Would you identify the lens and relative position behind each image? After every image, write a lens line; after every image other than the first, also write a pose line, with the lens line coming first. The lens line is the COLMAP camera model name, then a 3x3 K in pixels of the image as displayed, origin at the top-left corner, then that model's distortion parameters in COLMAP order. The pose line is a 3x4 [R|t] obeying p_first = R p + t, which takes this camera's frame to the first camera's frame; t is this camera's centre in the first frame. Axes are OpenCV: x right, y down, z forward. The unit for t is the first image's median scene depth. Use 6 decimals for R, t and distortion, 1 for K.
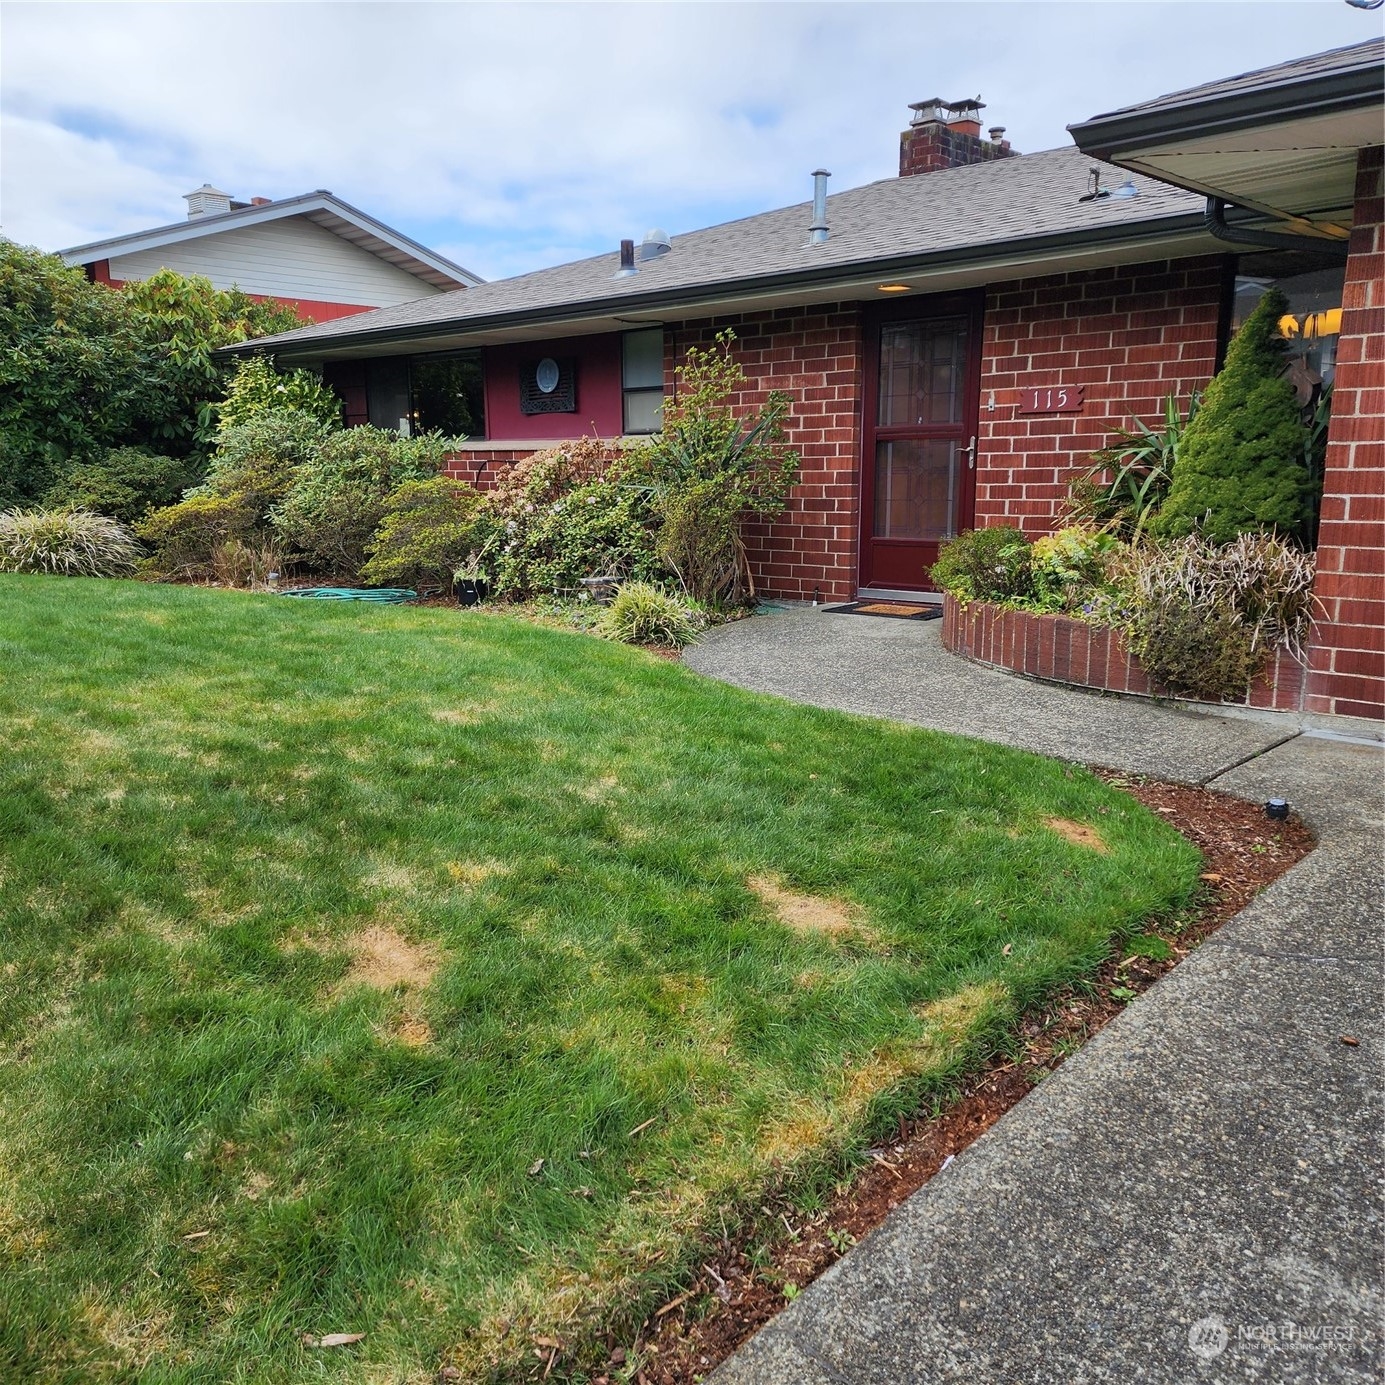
lens RADIAL K [[1219.6, 0, 692.7], [0, 1219.6, 689.8], [0, 0, 1]] dist [0.066555, -0.072407]
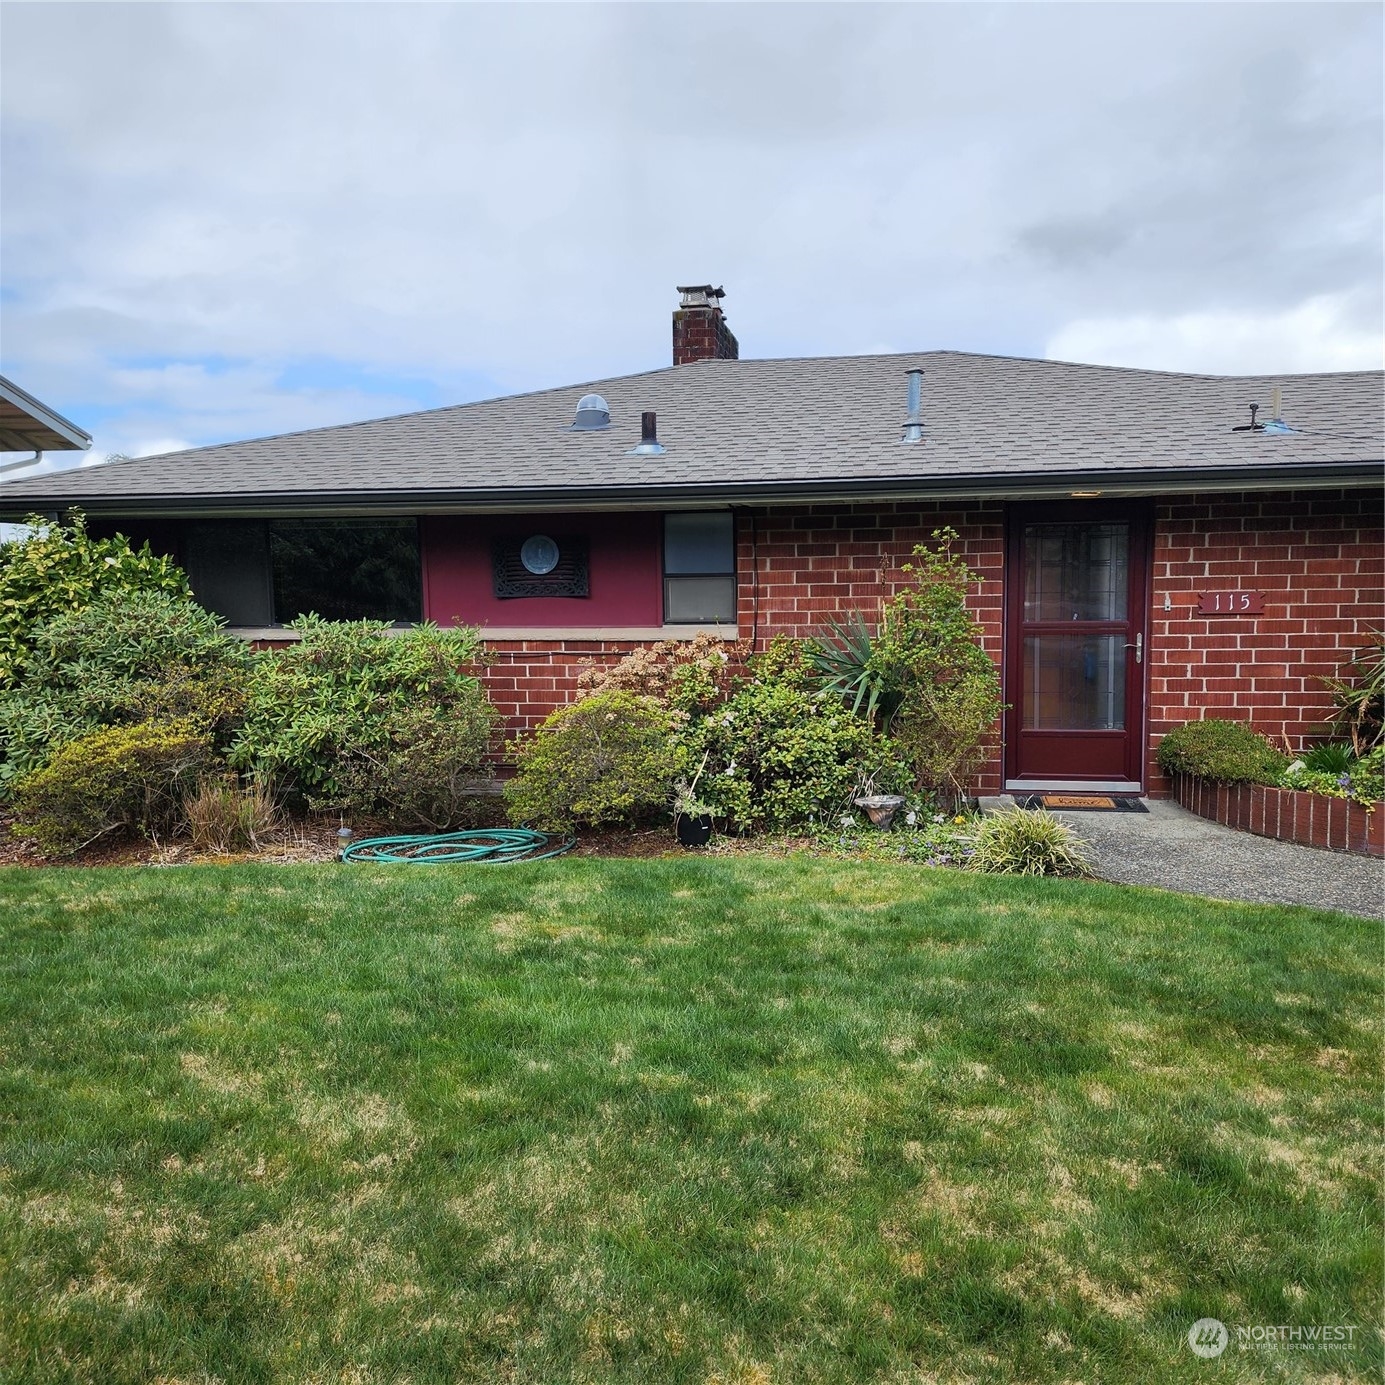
lens RADIAL K [[1219.6, 0, 702.4], [0, 1219.6, 693.0], [0, 0, 1]] dist [0.066555, -0.072407]
pose [[0.841256, -0.049554, 0.538361, -0.681340], [0.104061, 0.992012, -0.071297, -0.122795], [-0.530527, 0.116001, 0.839693, 0.325816]]
